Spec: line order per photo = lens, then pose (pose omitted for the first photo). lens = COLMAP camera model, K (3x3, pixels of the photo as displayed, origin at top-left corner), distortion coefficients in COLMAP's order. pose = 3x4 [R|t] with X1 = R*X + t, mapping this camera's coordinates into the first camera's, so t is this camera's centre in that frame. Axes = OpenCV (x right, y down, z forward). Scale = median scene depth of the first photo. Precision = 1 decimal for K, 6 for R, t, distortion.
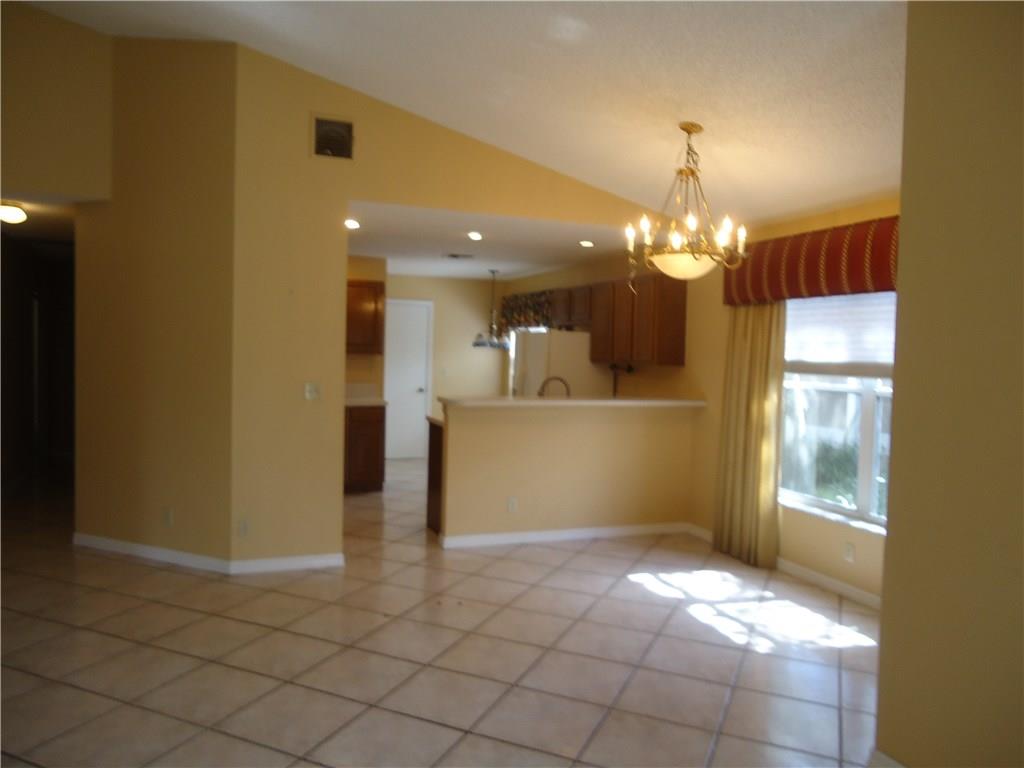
lens RADIAL K [[747.3, 0, 512.0], [0, 747.3, 384.0], [0, 0, 1]] dist [-0.004318, 0.001795]
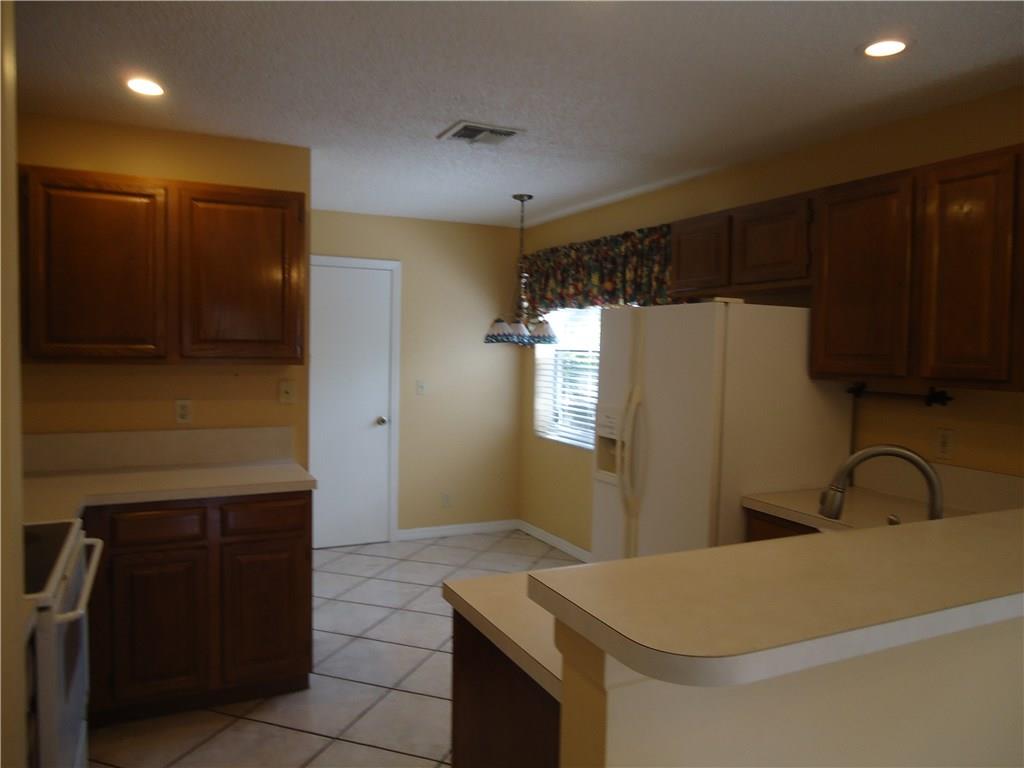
lens RADIAL K [[747.3, 0, 512.0], [0, 747.3, 384.0], [0, 0, 1]] dist [-0.004318, 0.001795]
pose [[0.995983, -0.009737, 0.089013, -0.133173], [0.008847, 0.999907, 0.010388, -0.043716], [-0.089106, -0.009559, 0.995976, 0.806857]]
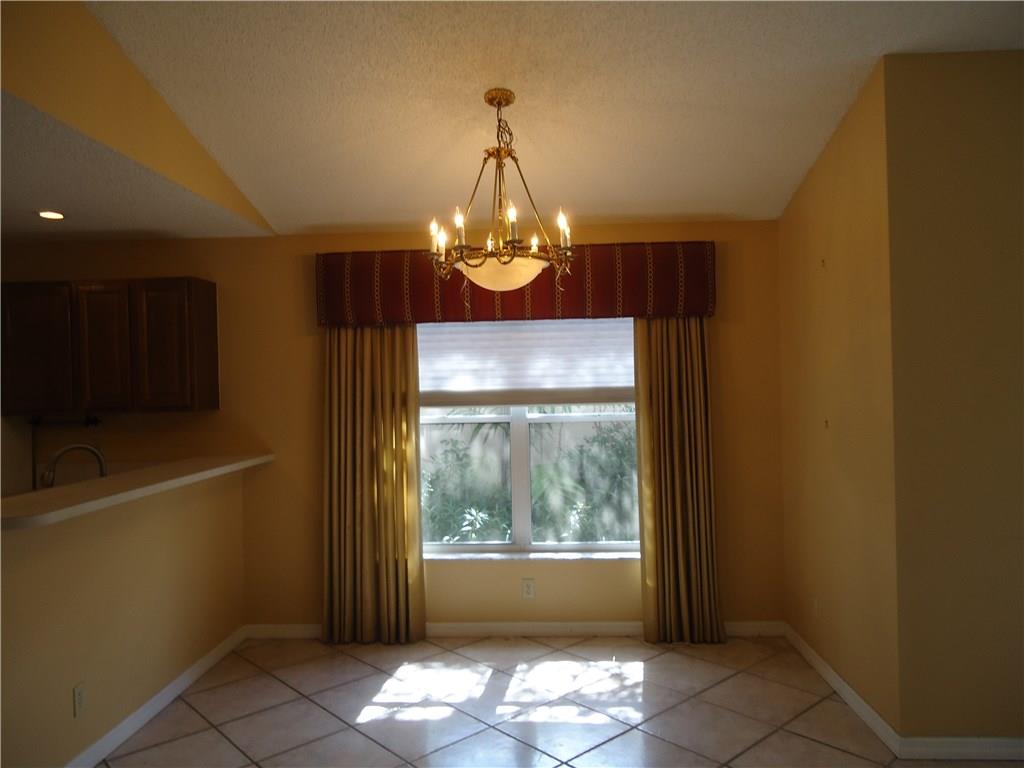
lens RADIAL K [[747.3, 0, 512.0], [0, 747.3, 384.0], [0, 0, 1]] dist [-0.004318, 0.001795]
pose [[0.405210, -0.040156, 0.913342, -0.361752], [0.079158, 0.996824, 0.008707, -0.038916], [-0.910790, 0.068770, 0.407101, 0.525399]]
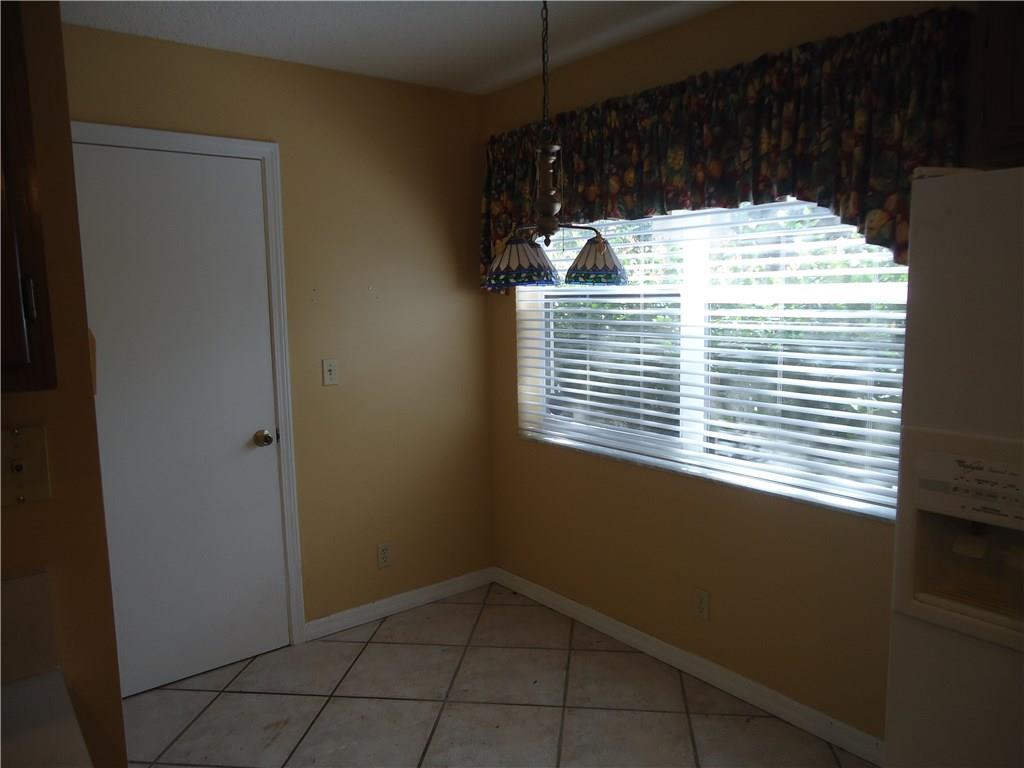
lens RADIAL K [[747.3, 0, 512.0], [0, 747.3, 384.0], [0, 0, 1]] dist [-0.004318, 0.001795]
pose [[0.951925, -0.078658, 0.296059, -0.205369], [0.055146, 0.994684, 0.086960, -0.063049], [-0.301325, -0.066453, 0.951203, 1.253577]]
